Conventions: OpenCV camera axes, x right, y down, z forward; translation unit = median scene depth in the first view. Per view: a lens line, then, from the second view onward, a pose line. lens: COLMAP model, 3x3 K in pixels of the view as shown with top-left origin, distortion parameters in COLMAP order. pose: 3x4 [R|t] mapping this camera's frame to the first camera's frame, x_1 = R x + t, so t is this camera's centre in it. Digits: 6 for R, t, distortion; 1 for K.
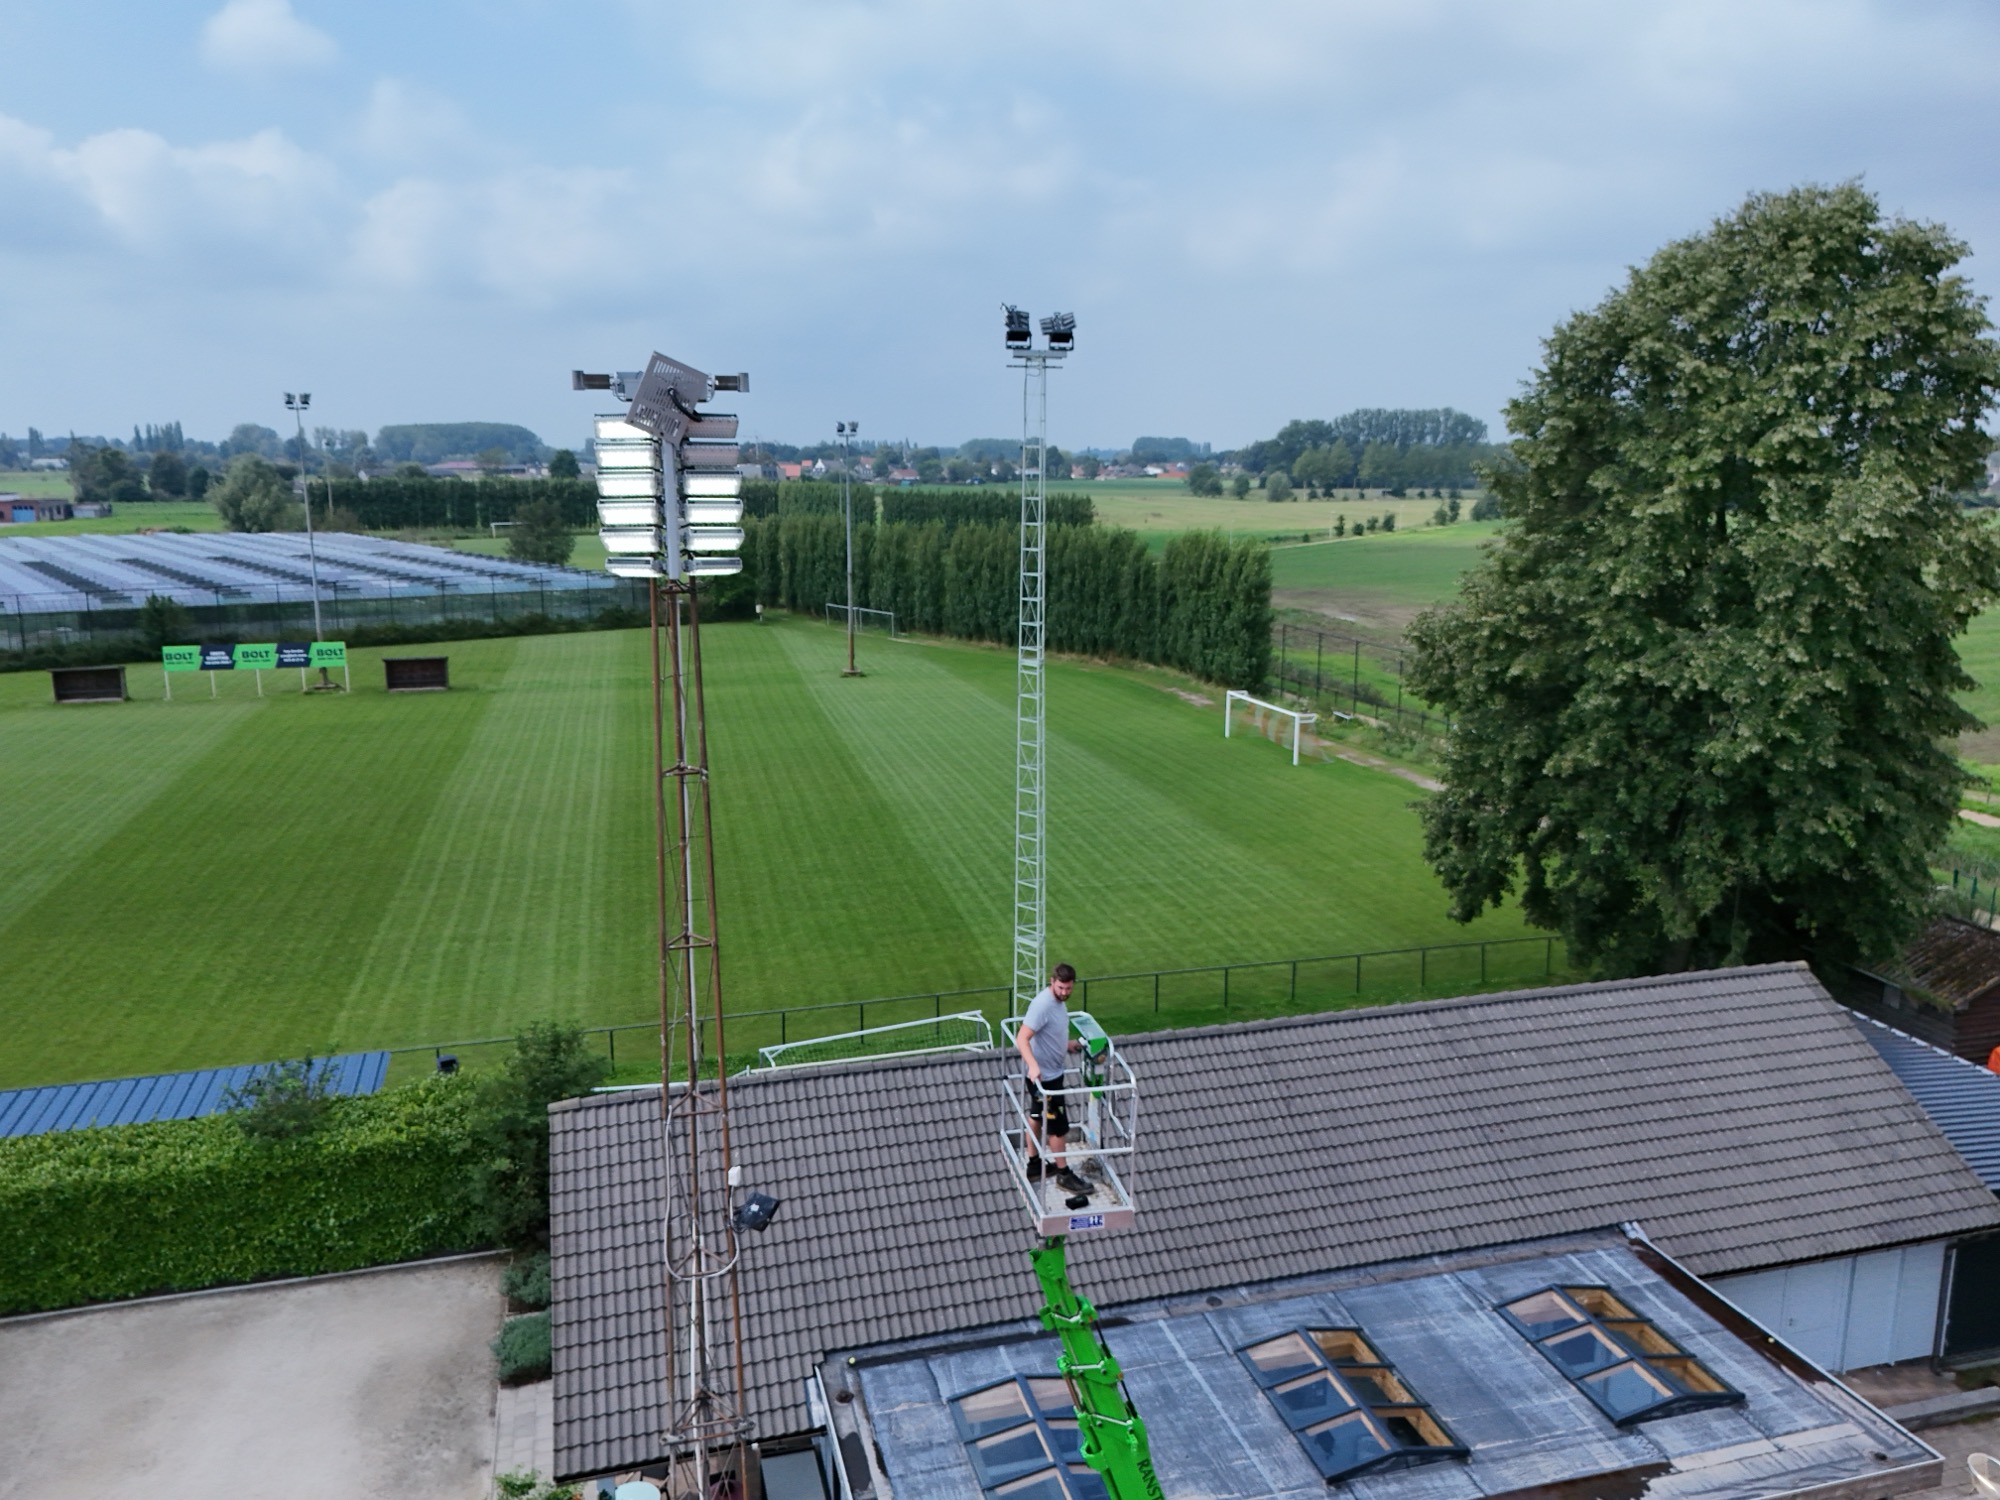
lens RADIAL K [[1456.4, 0, 1007.6], [0, 1456.4, 744.2], [0, 0, 1]] dist [0.087412, -0.092965]
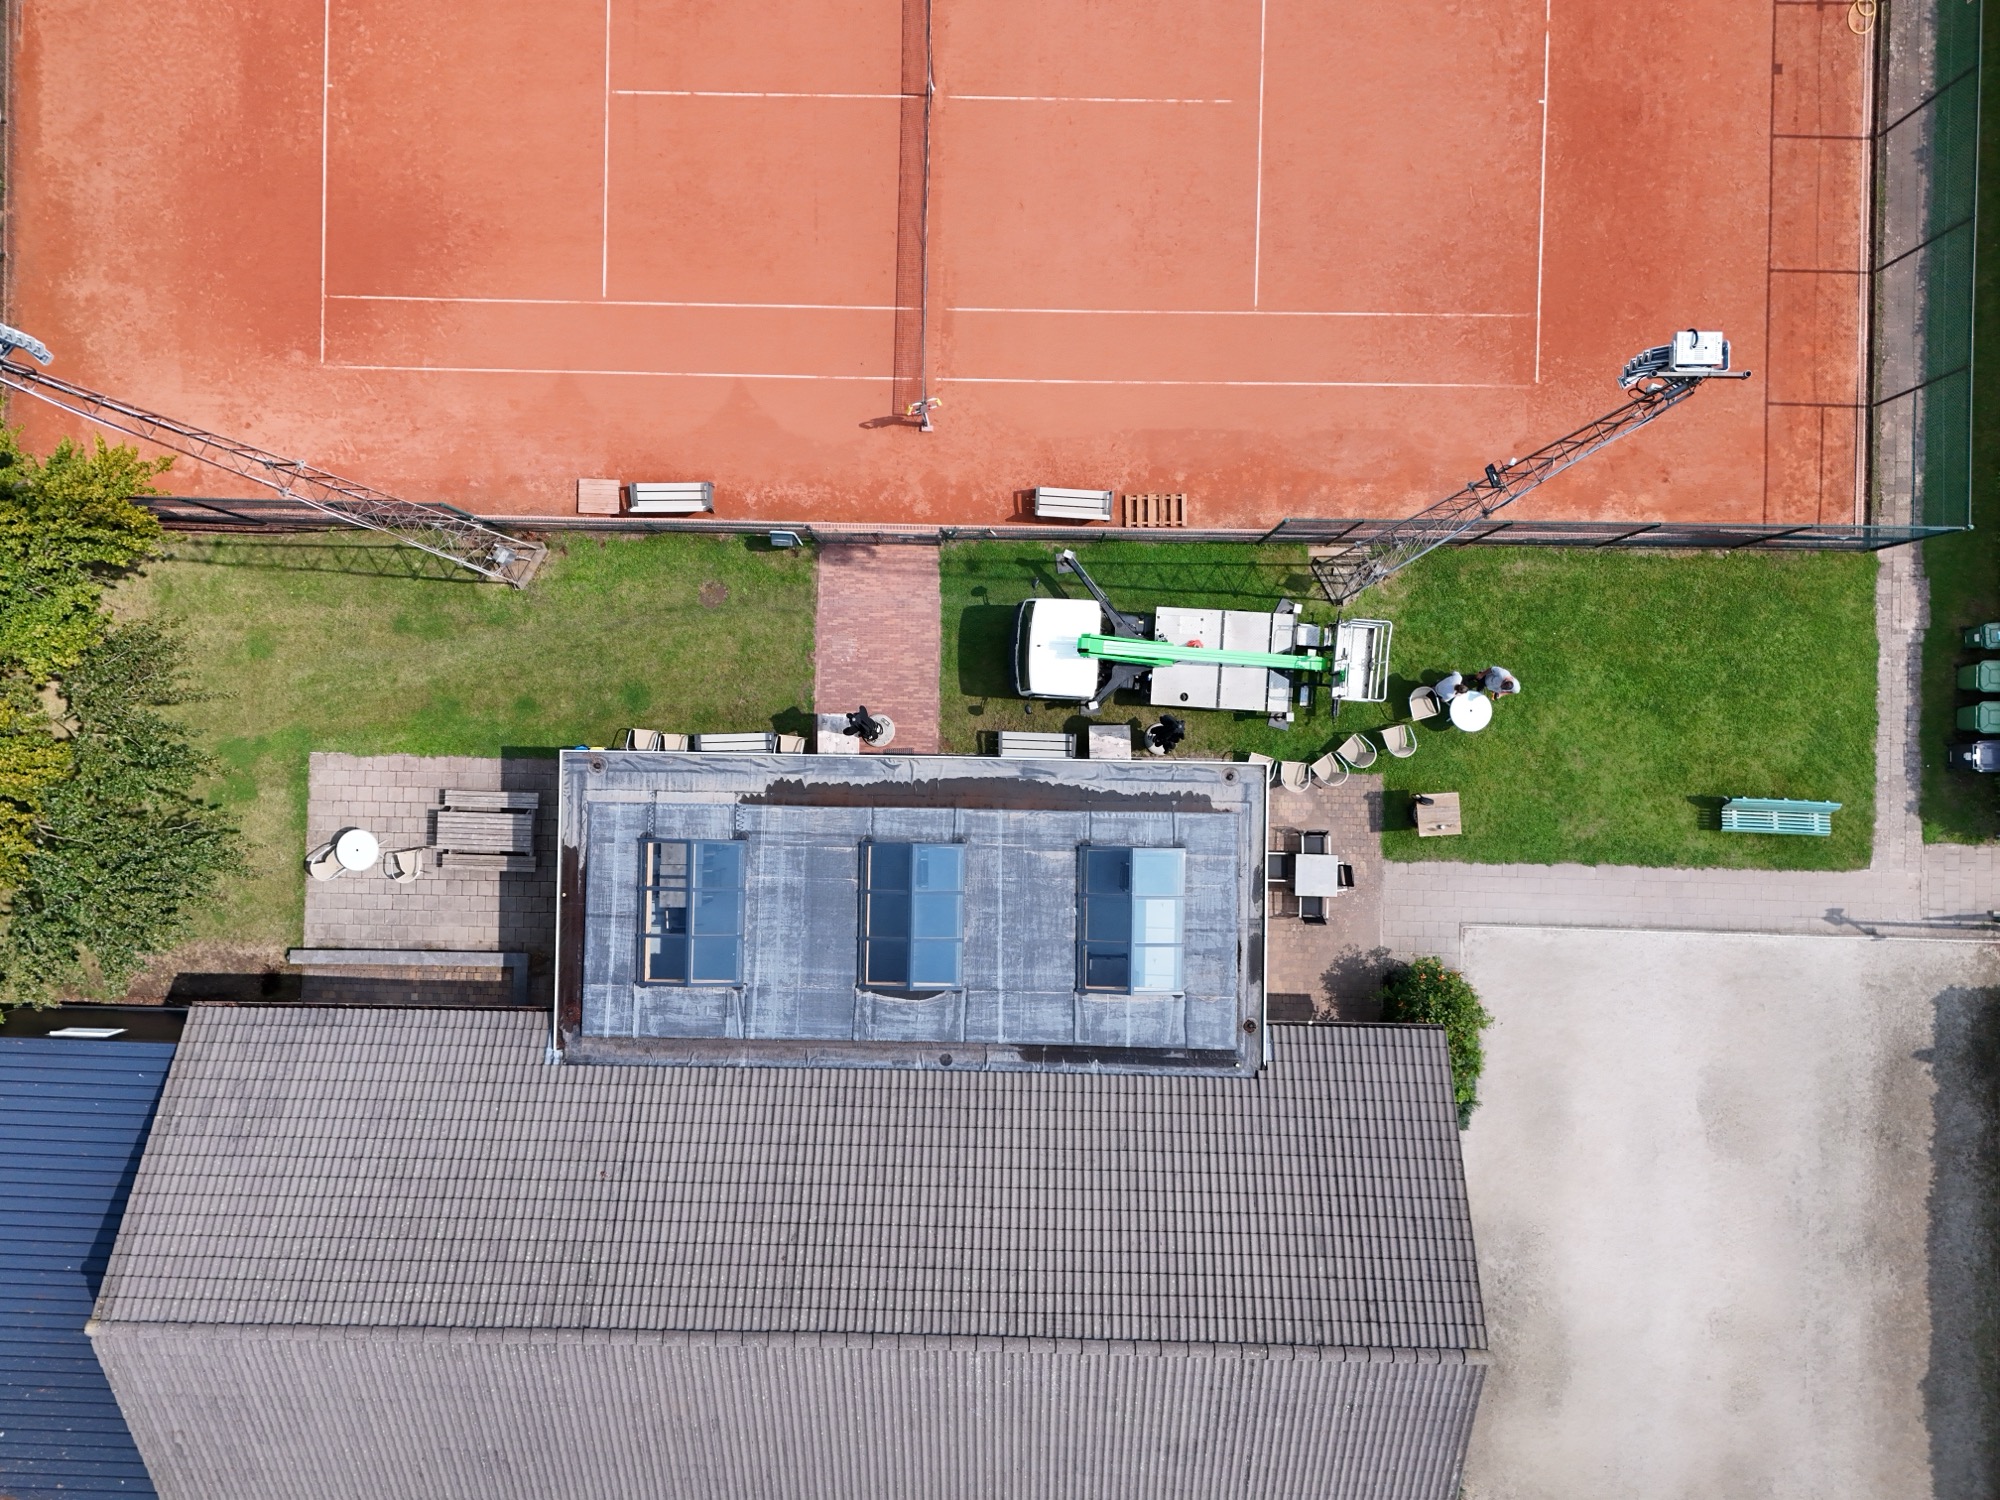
lens RADIAL K [[1456.4, 0, 1007.6], [0, 1456.4, 744.2], [0, 0, 1]] dist [0.087412, -0.092965]
pose [[-0.956278, -0.292324, 0.008877, 0.162523], [0.060535, -0.168150, 0.983901, -0.826596], [-0.286125, 0.941420, 0.178494, 0.525925]]
